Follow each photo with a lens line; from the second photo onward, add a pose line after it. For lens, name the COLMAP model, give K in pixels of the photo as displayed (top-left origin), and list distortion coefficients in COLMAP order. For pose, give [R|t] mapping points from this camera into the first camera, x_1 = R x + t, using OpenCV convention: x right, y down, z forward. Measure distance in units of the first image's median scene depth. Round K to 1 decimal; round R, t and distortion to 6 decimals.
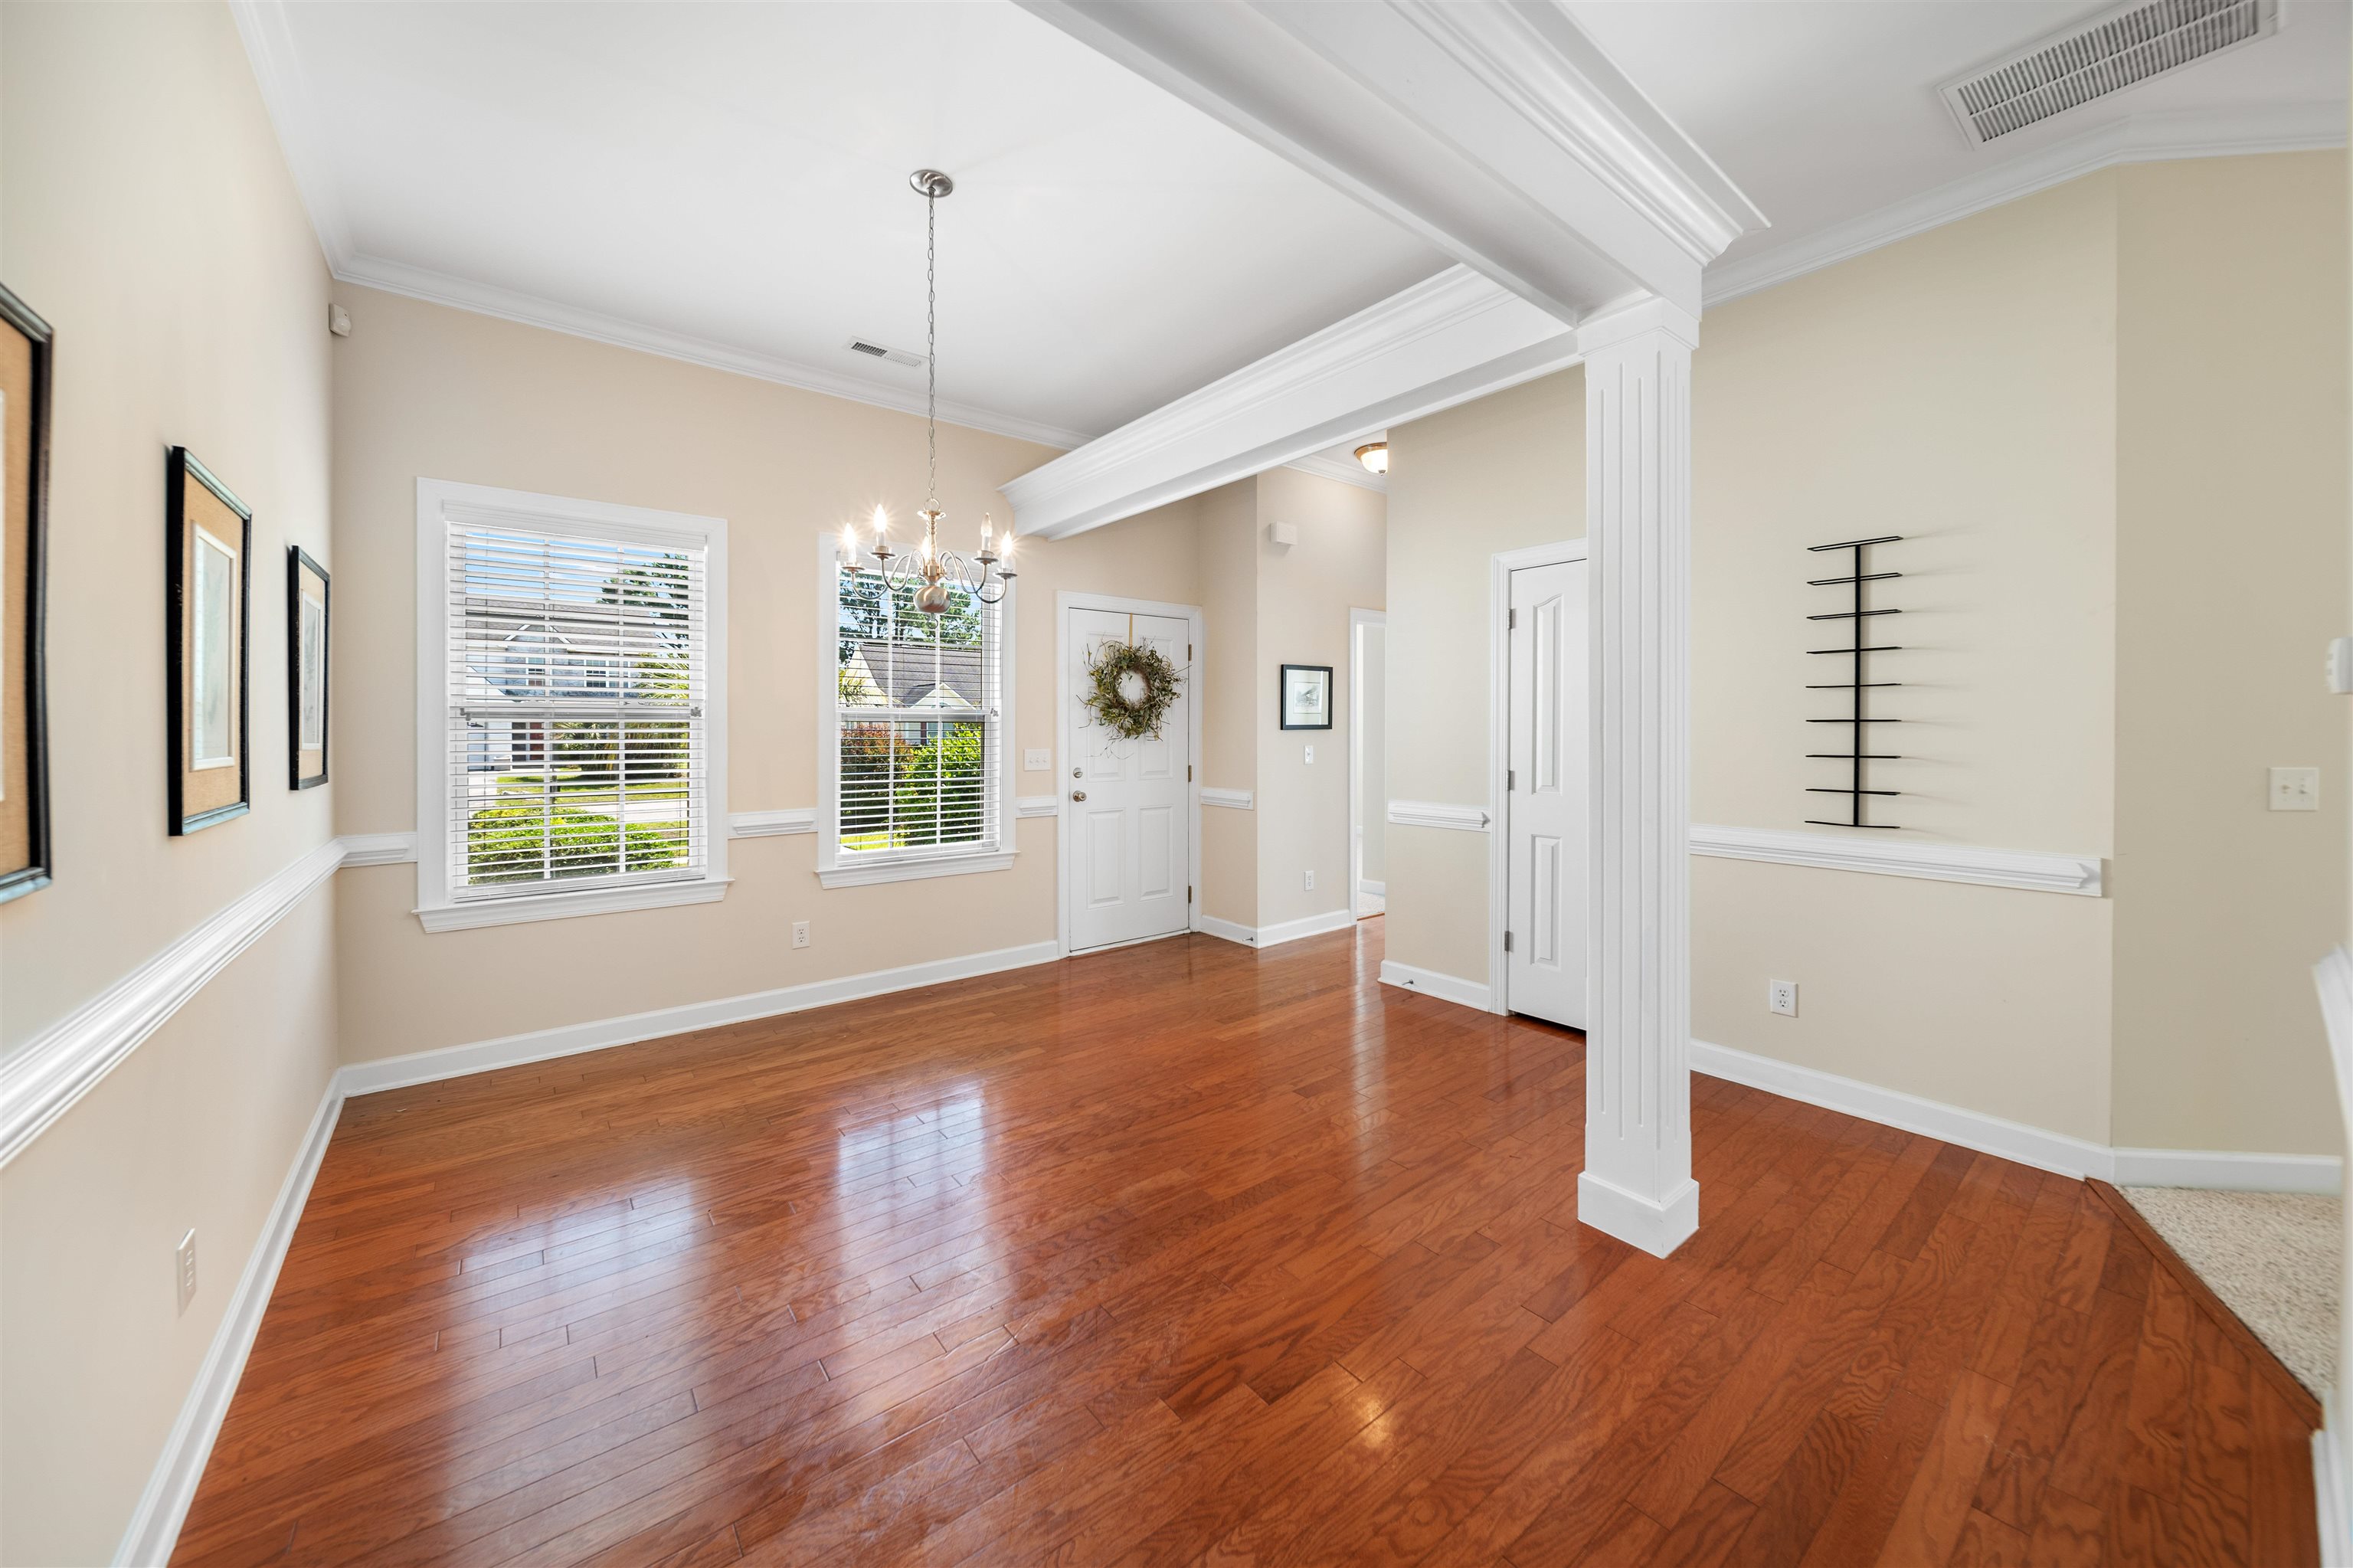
lens RADIAL K [[855.8, 0, 1157.0], [0, 855.8, 730.2], [0, 0, 1]] dist [-0.002254, -0.000339]
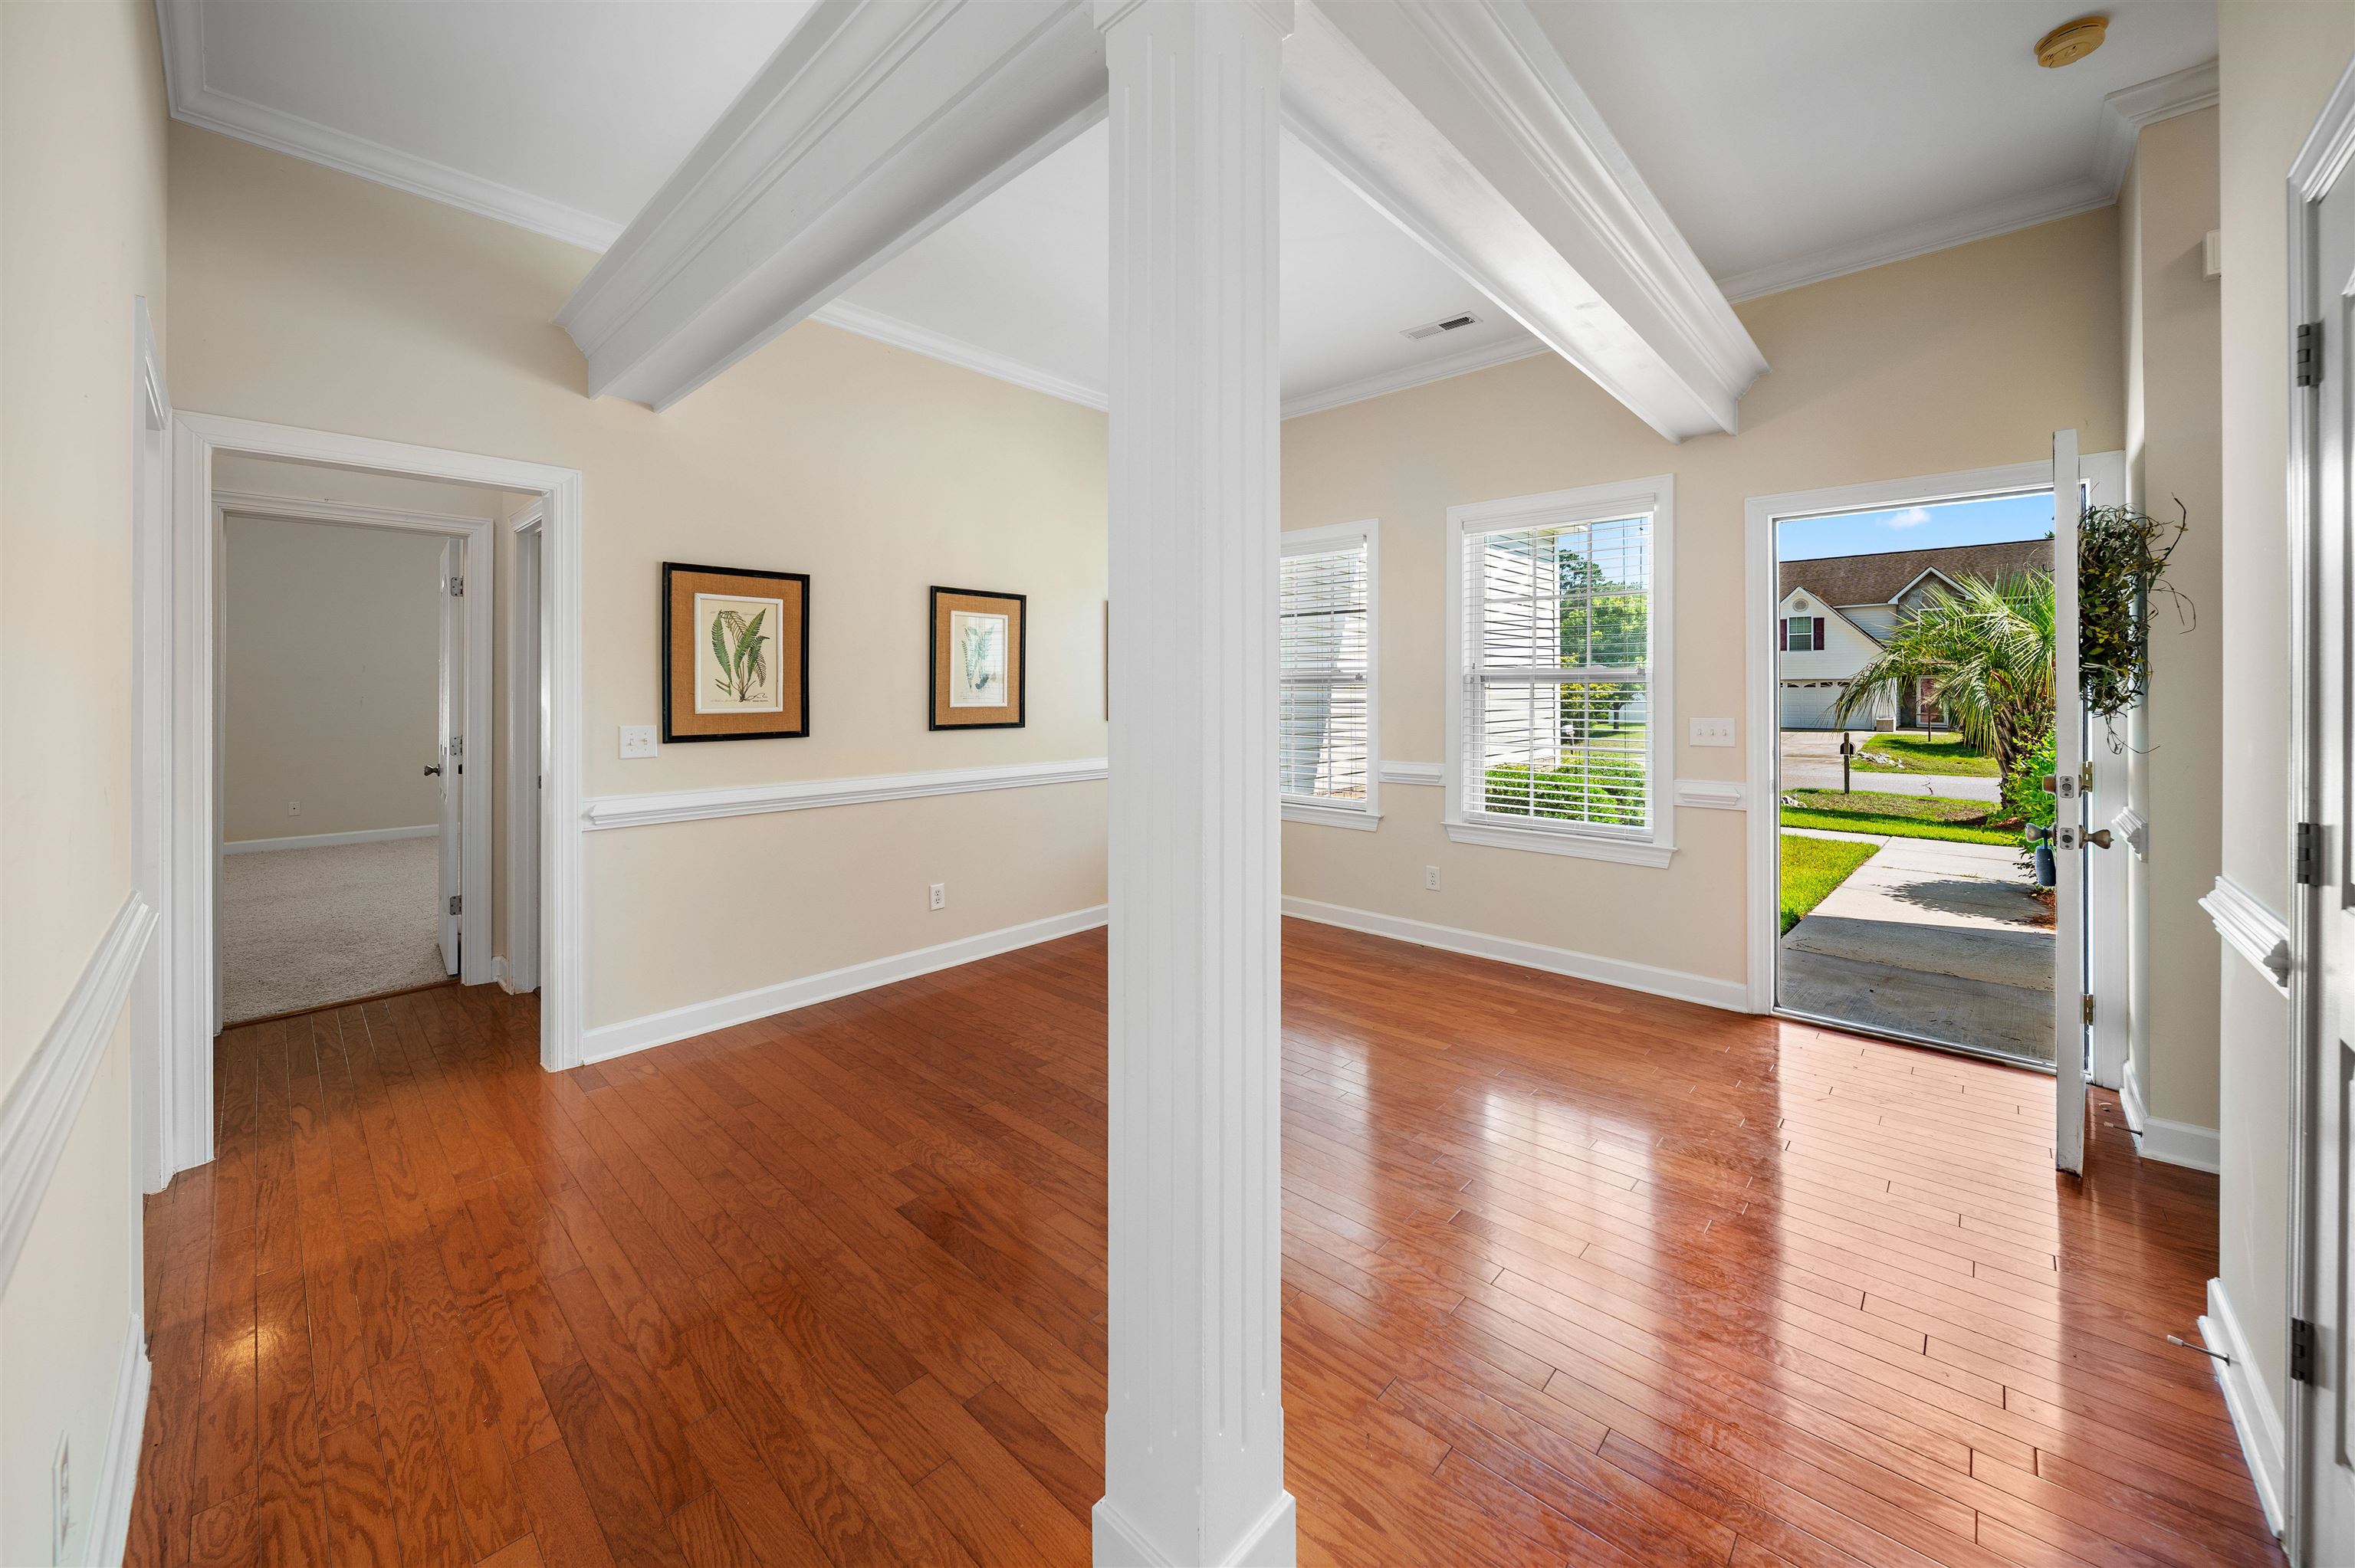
lens RADIAL K [[856.4, 0, 1182.3], [0, 856.4, 687.0], [0, 0, 1]] dist [-0.002254, -0.000339]
pose [[0.167269, -0.007326, -0.985884, 0.789756], [0.000165, 0.999973, -0.007402, 0.001713], [0.985911, 0.001076, 0.167265, 0.639400]]
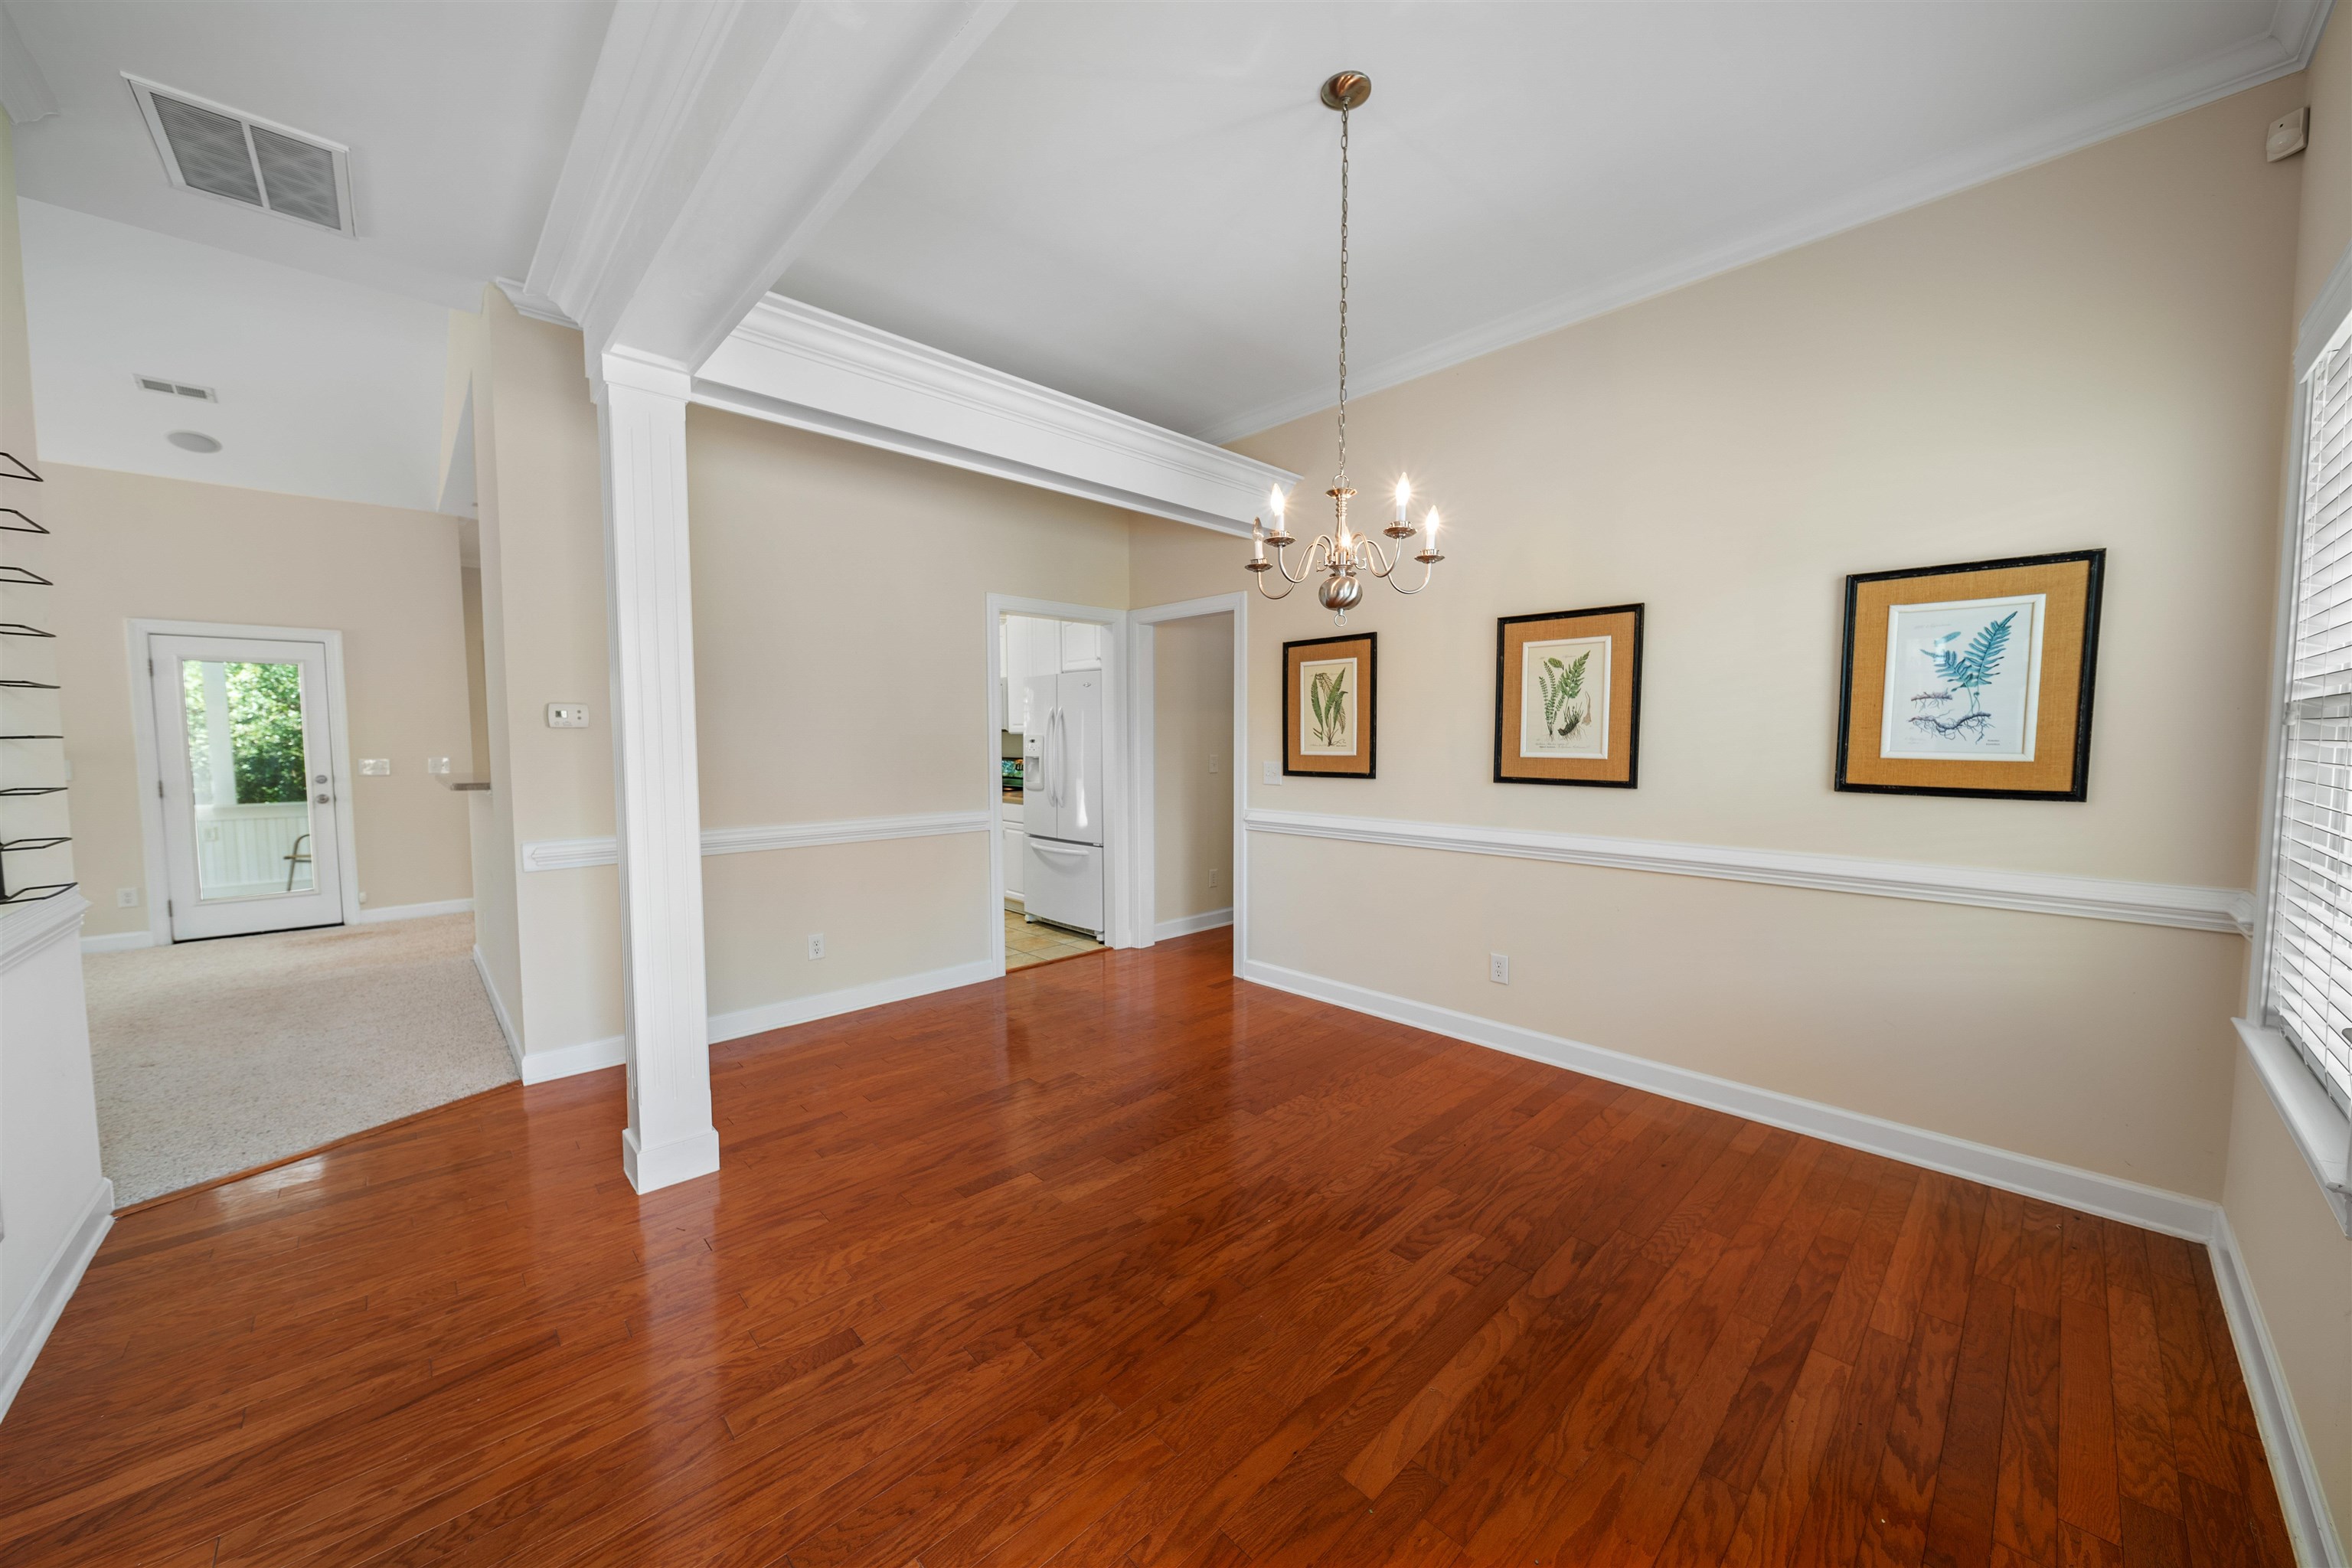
lens RADIAL K [[855.4, 0, 1151.8], [0, 855.4, 759.0], [0, 0, 1]] dist [-0.002254, -0.000339]
pose [[-0.996438, 0.004635, -0.084198, 0.004867], [0.002096, 0.999541, 0.030222, -0.008751], [0.084299, 0.029938, -0.995991, 1.582119]]
